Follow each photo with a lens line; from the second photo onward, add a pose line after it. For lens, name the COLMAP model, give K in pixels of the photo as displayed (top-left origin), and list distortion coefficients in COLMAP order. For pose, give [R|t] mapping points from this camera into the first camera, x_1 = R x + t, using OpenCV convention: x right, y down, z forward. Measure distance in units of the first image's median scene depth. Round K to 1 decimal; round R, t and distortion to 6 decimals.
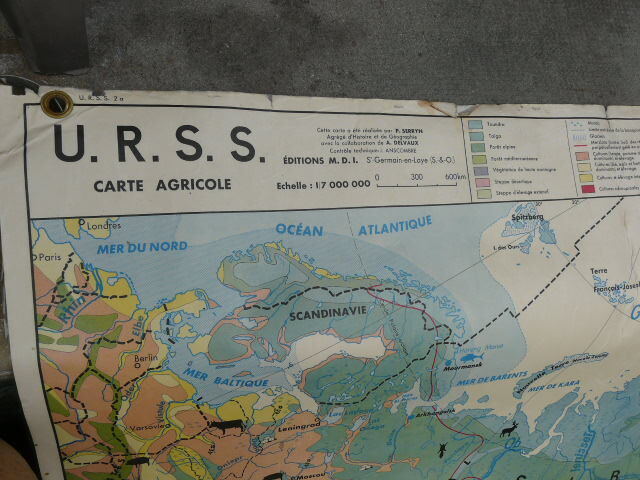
lens RADIAL K [[508.3, 0, 320.0], [0, 508.3, 240.0], [0, 0, 1]] dist [-0.077374, 0.080420]
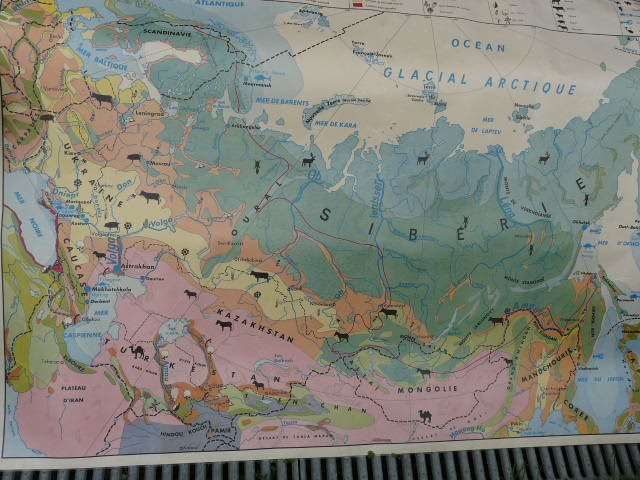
lens RADIAL K [[508.3, 0, 320.0], [0, 508.3, 240.0], [0, 0, 1]] dist [-0.077374, 0.080420]
pose [[0.995261, 0.021717, -0.094779, 0.649497], [-0.044697, 0.967832, -0.247595, 1.120284], [0.086353, 0.250658, 0.964217, -0.380350]]
